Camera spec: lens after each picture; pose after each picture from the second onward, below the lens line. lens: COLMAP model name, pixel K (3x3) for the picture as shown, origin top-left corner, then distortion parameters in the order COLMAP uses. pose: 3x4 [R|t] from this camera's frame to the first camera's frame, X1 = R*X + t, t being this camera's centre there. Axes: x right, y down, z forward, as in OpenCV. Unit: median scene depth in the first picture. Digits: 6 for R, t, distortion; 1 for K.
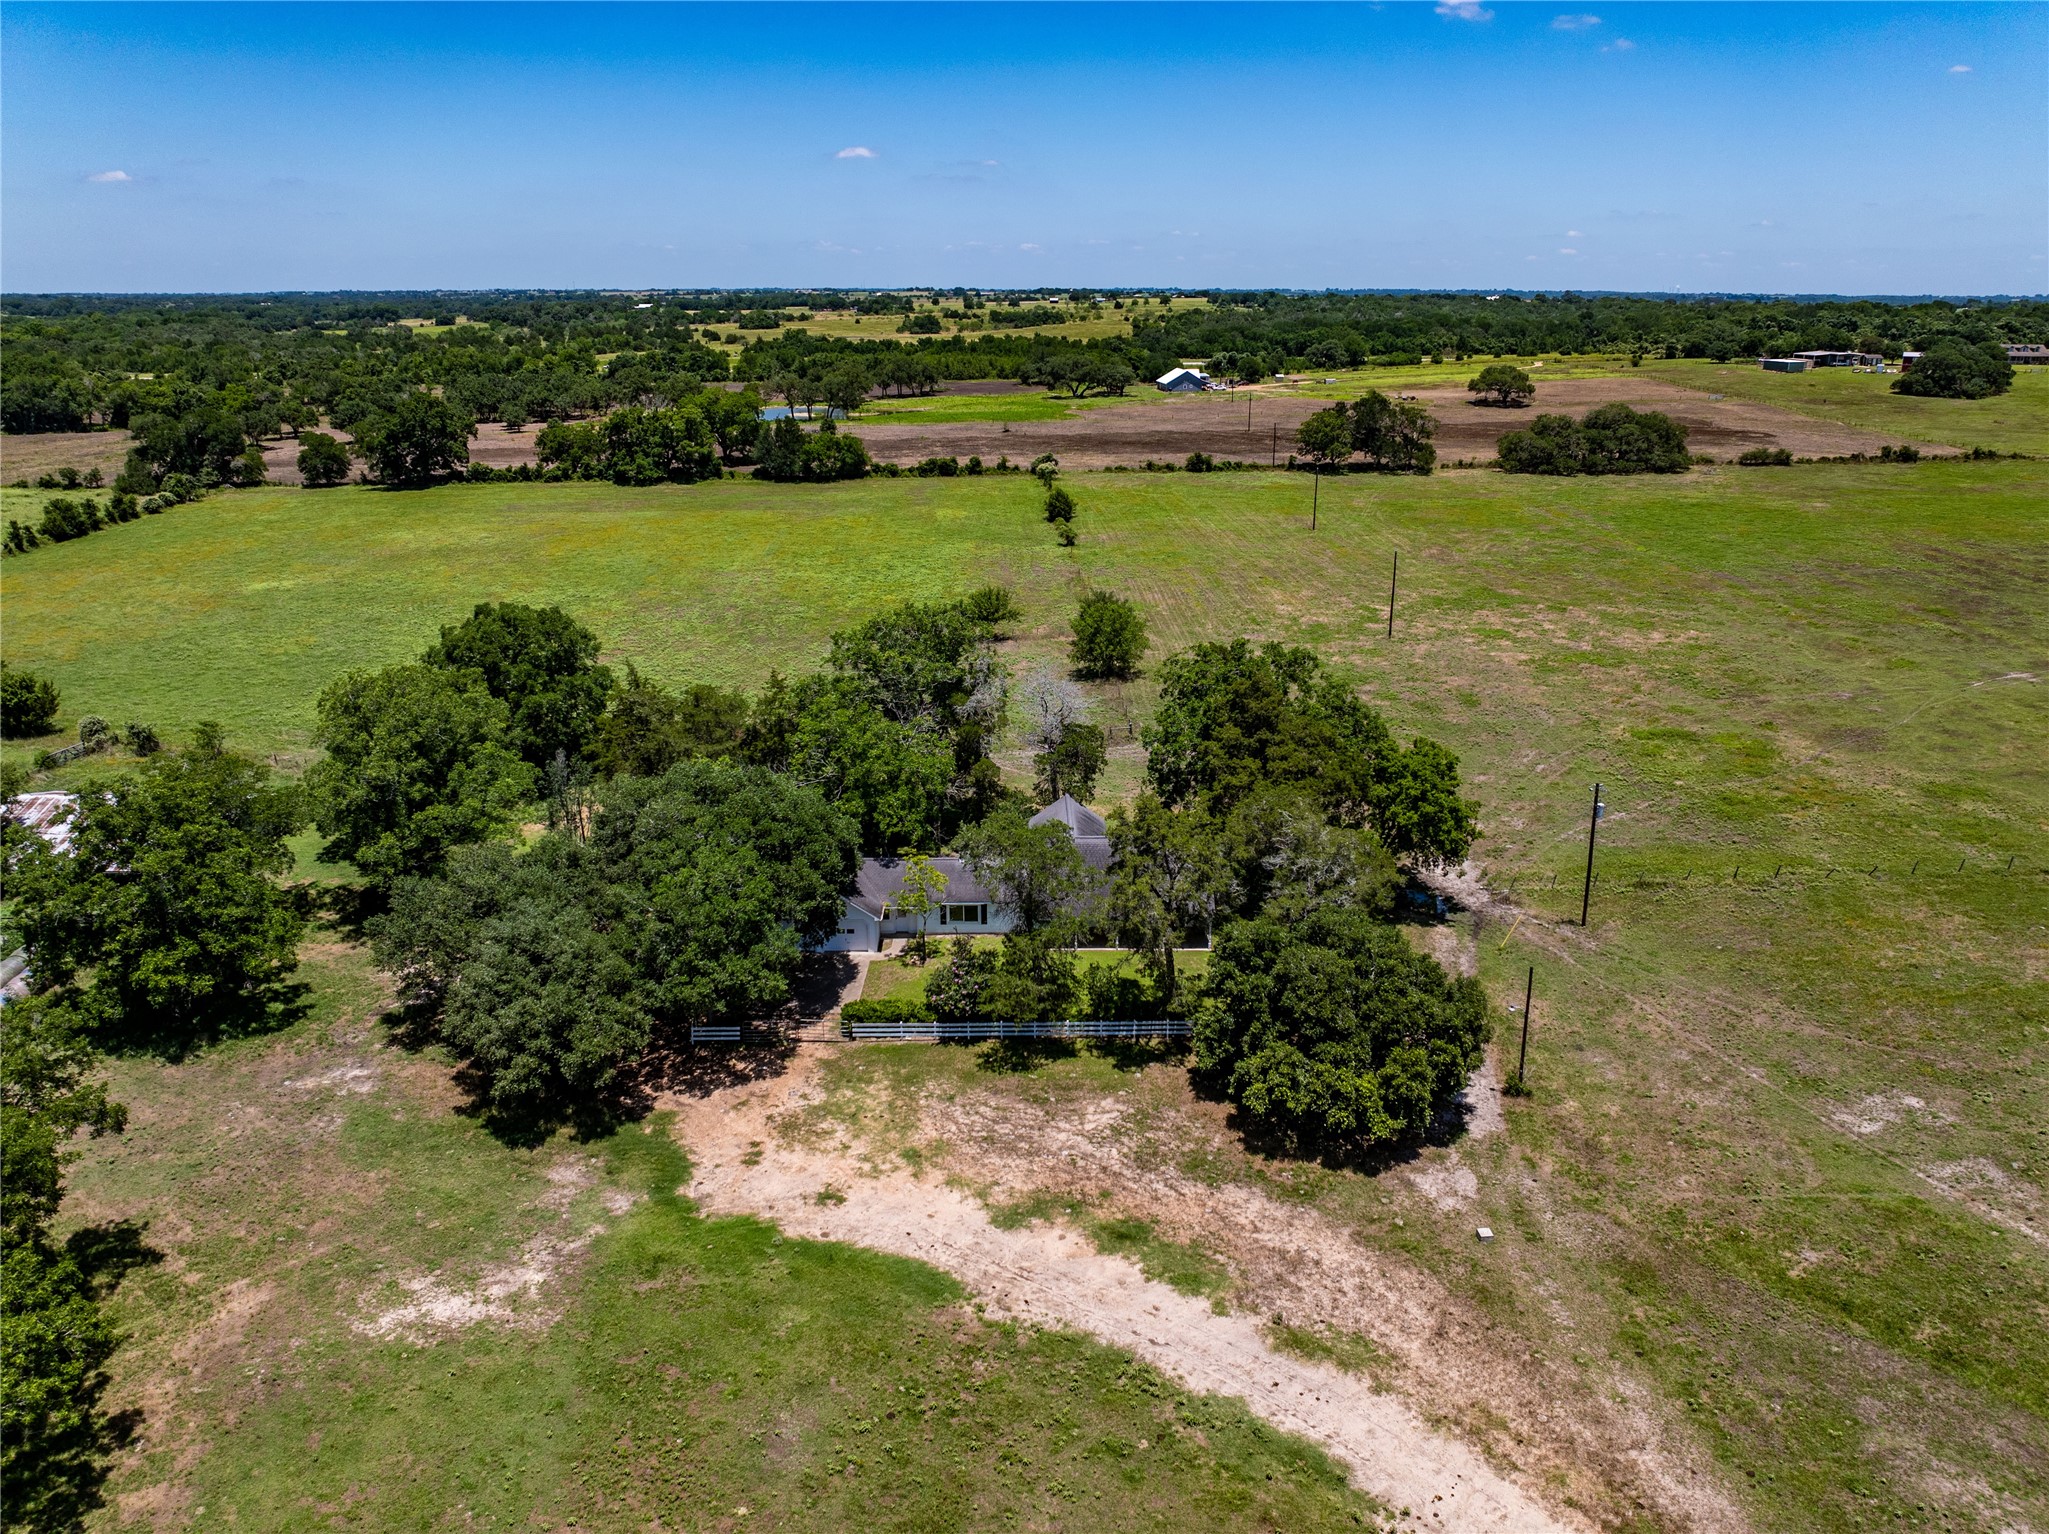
lens RADIAL K [[1440.6, 0, 1028.4], [0, 1440.6, 762.7], [0, 0, 1]] dist [-0.040048, 0.005620]
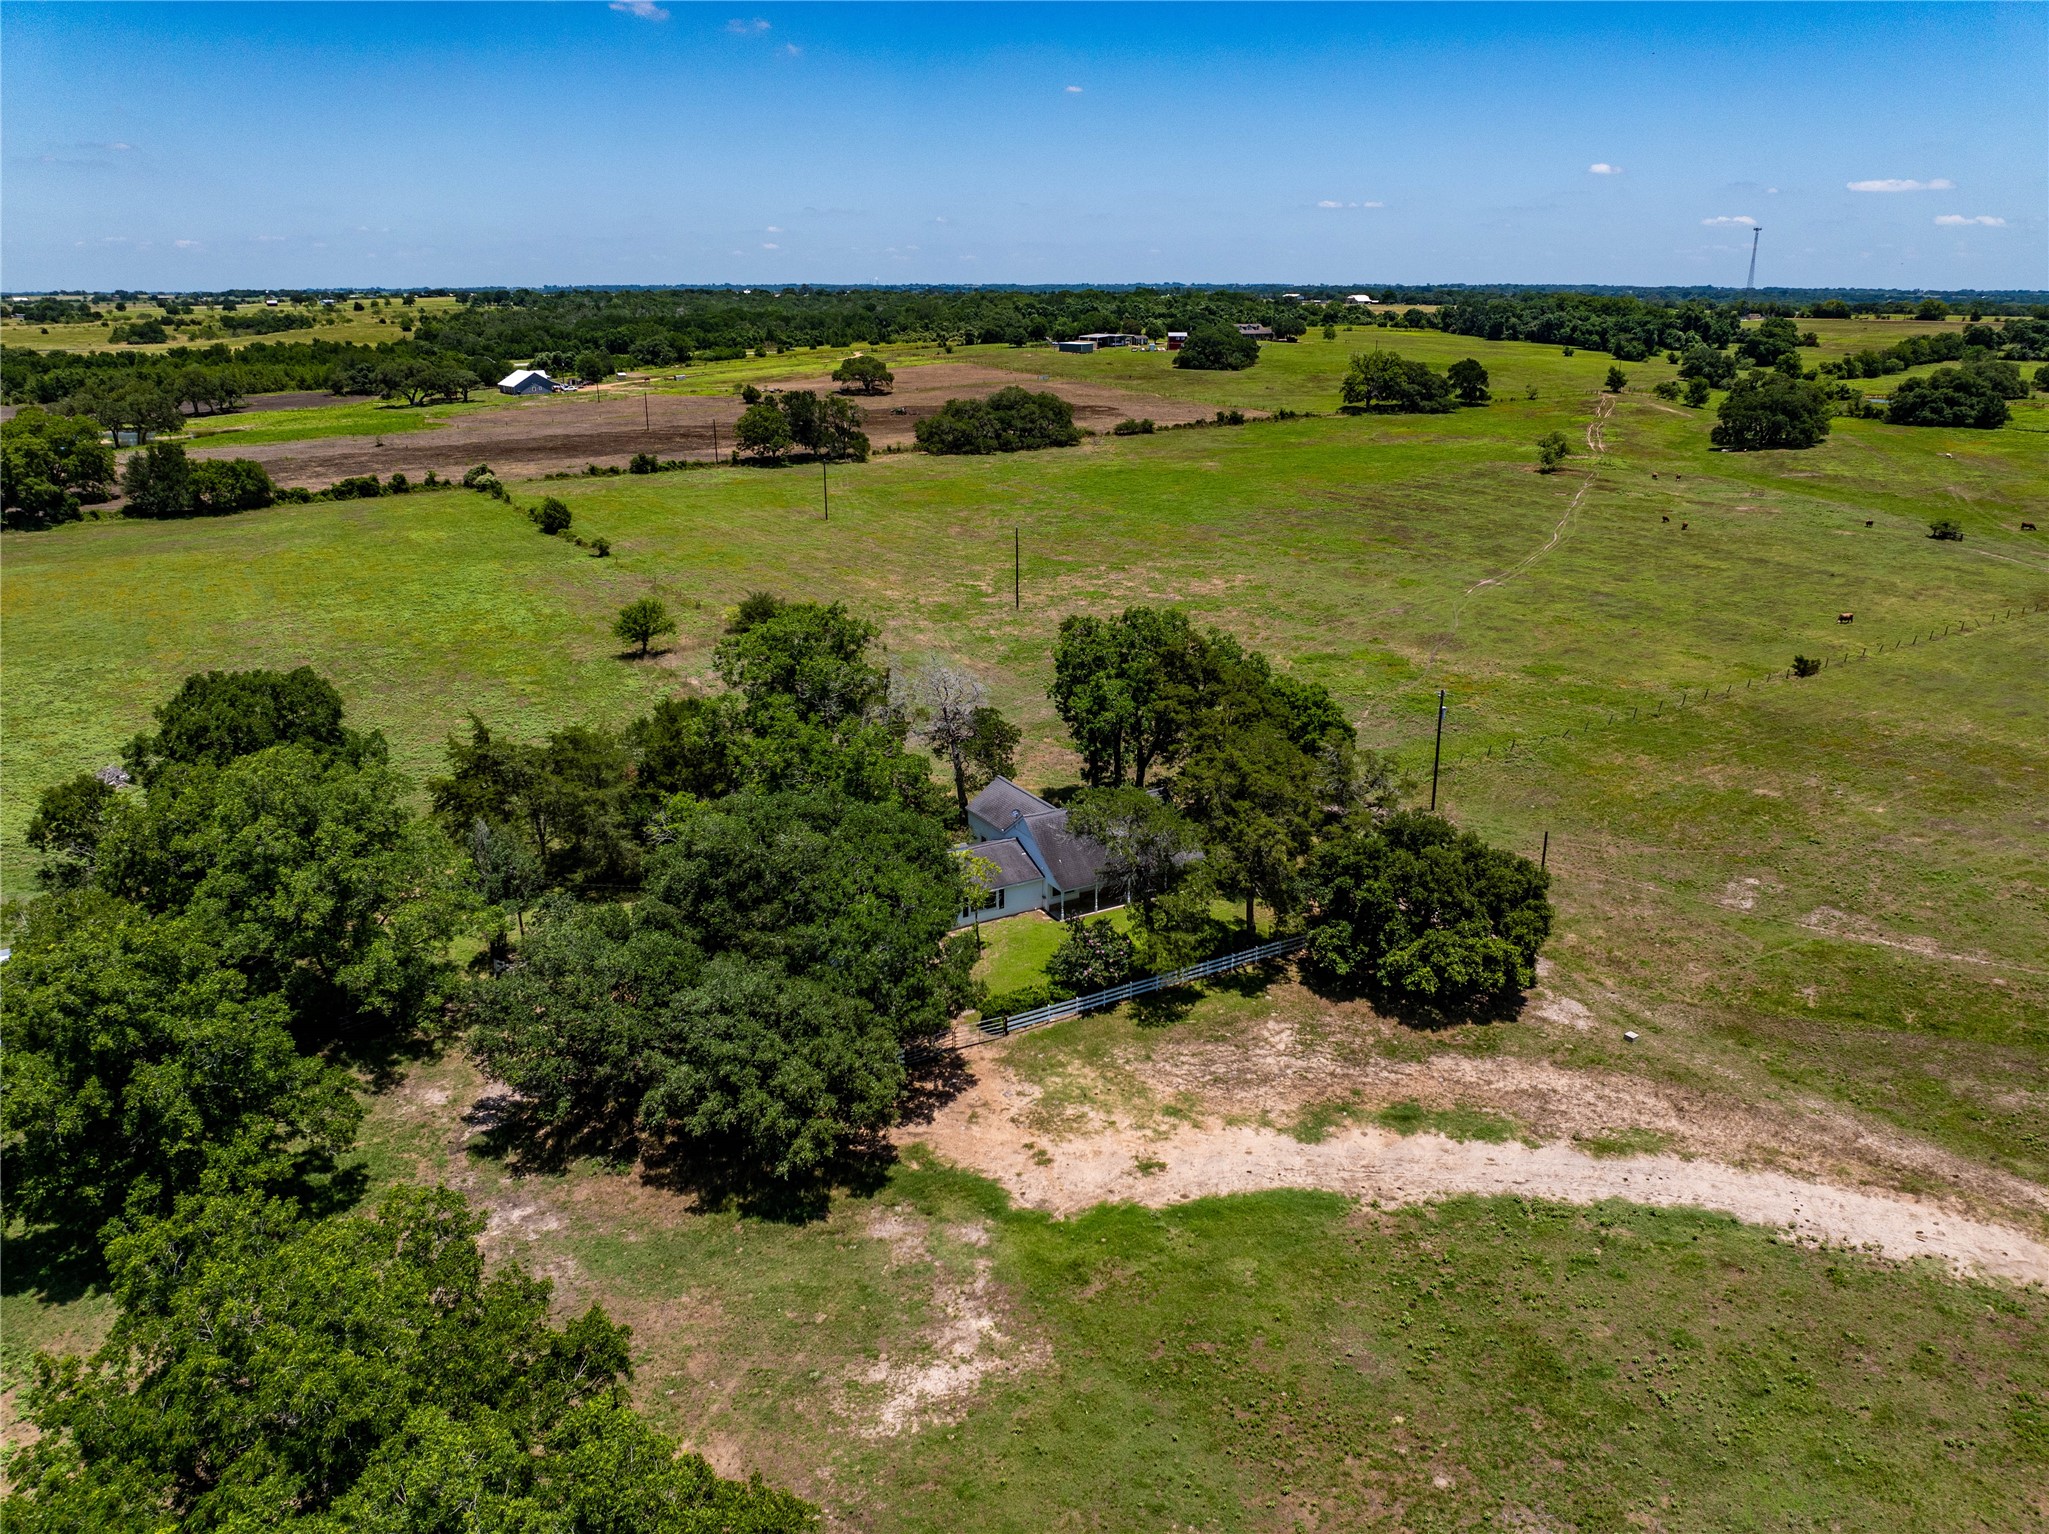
lens RADIAL K [[1440.6, 0, 1025.9], [0, 1440.6, 765.9], [0, 0, 1]] dist [-0.040048, 0.005620]
pose [[0.870870, -0.156859, 0.465811, -0.141004], [0.154736, 0.987016, 0.043080, -0.008486], [-0.466521, 0.034560, 0.883835, 0.026142]]
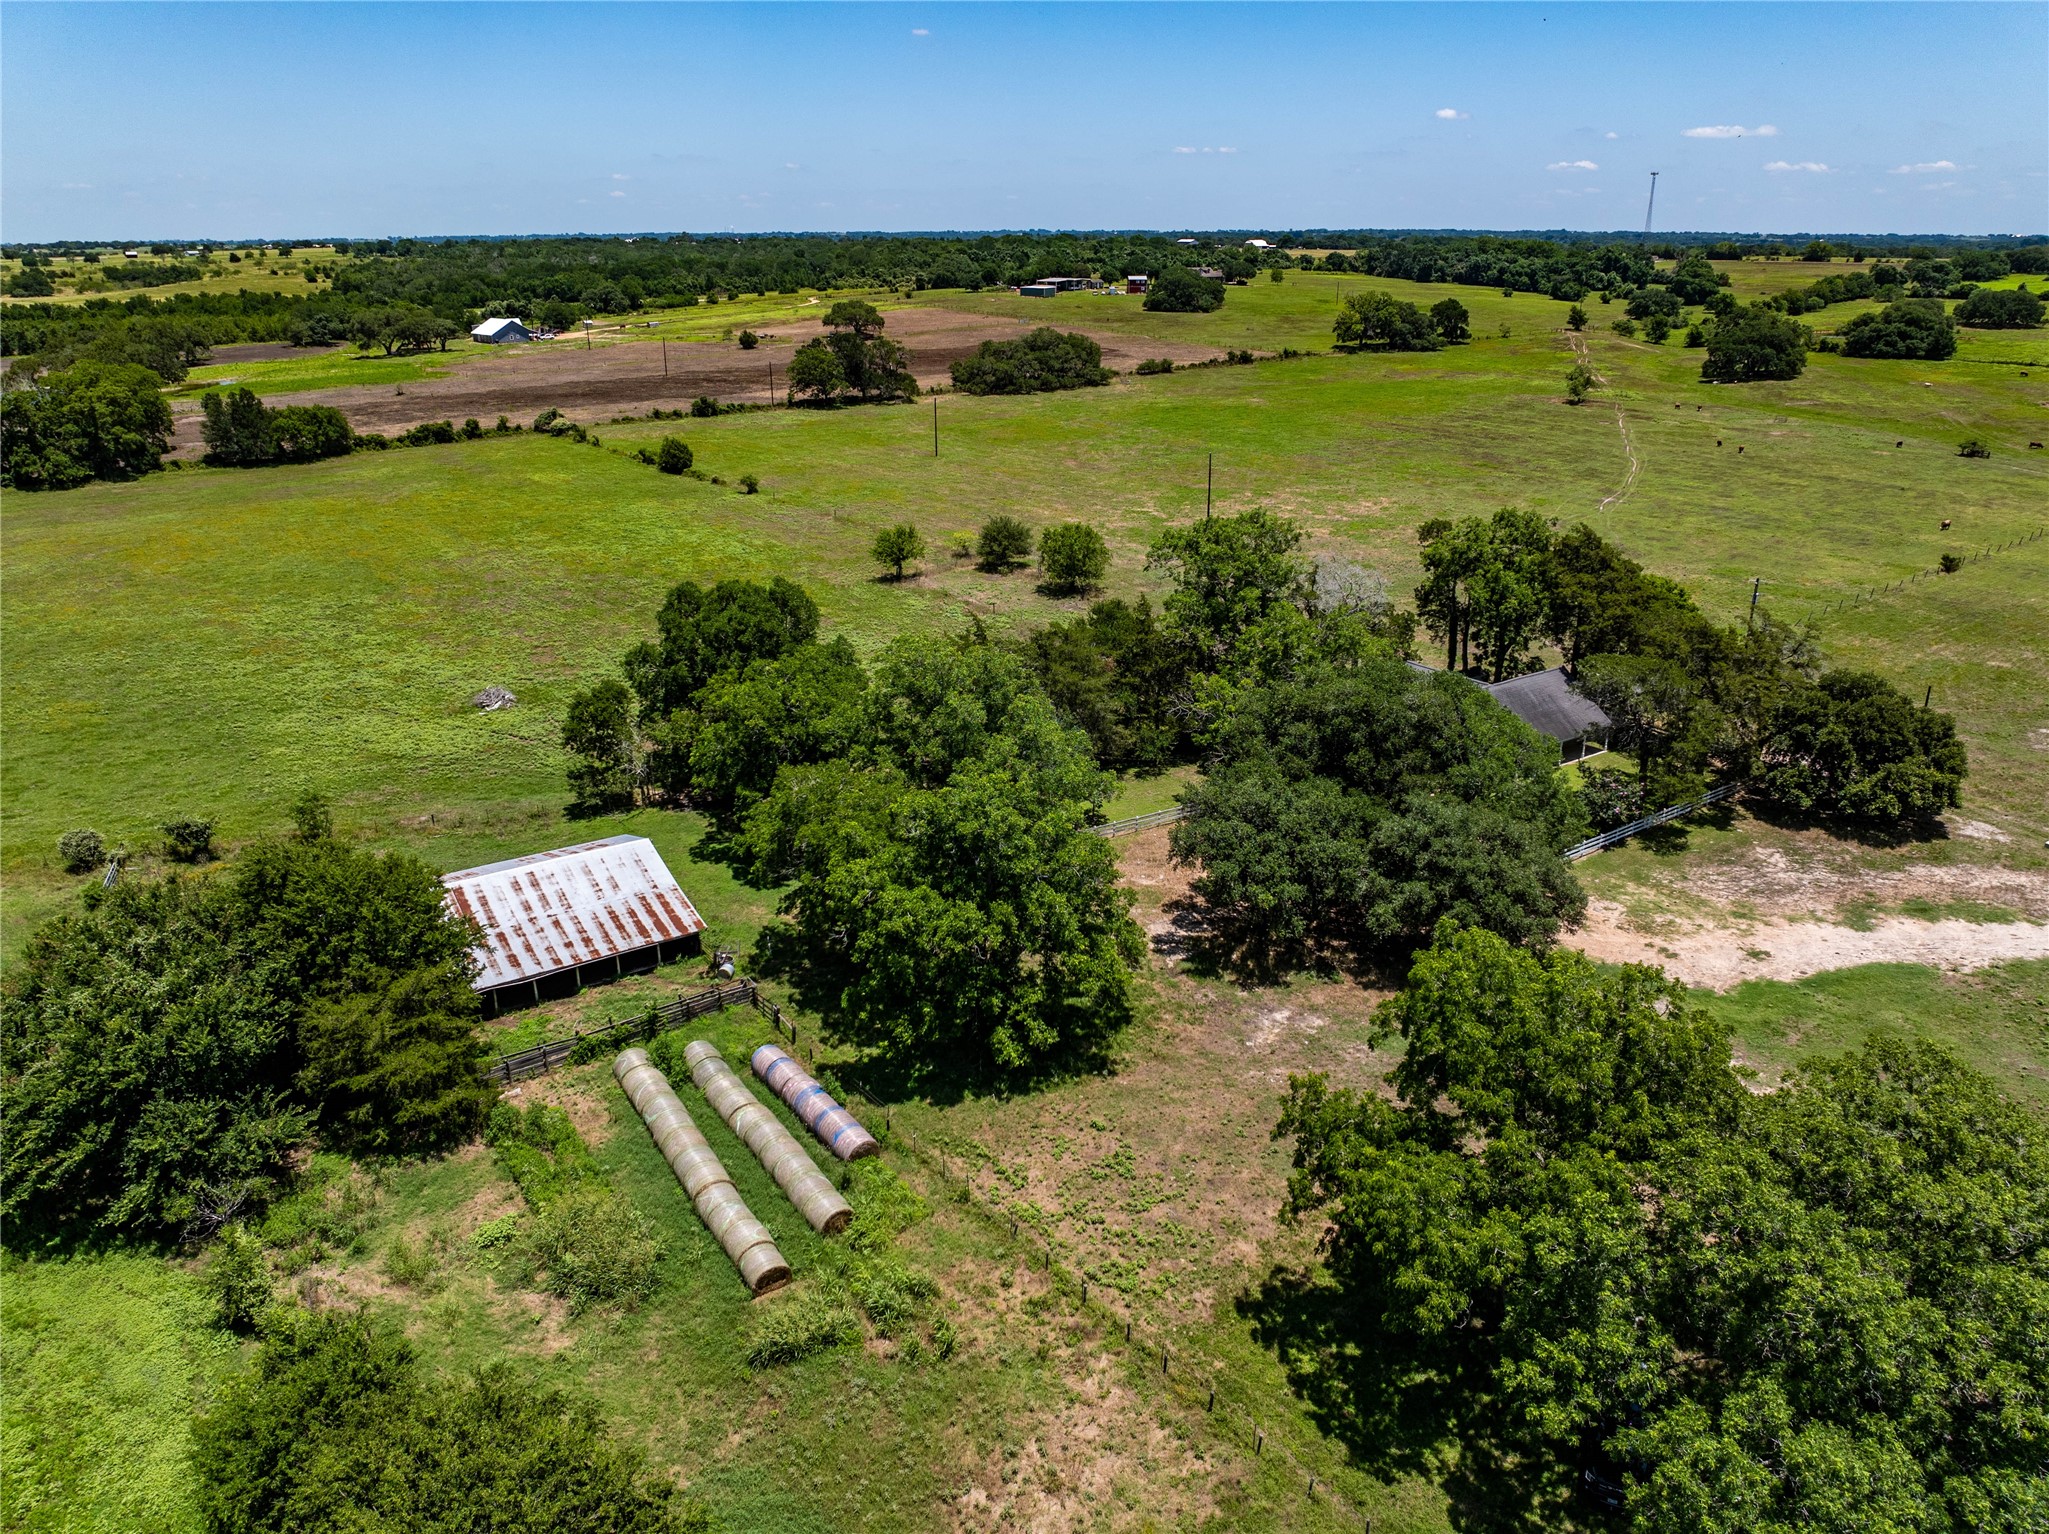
lens RADIAL K [[1440.6, 0, 1024.5], [0, 1440.6, 767.9], [0, 0, 1]] dist [-0.040048, 0.005620]
pose [[0.818865, -0.203382, 0.536746, -0.278634], [0.182813, 0.978834, 0.091996, -0.018154], [-0.544096, 0.022792, 0.838713, 0.066858]]
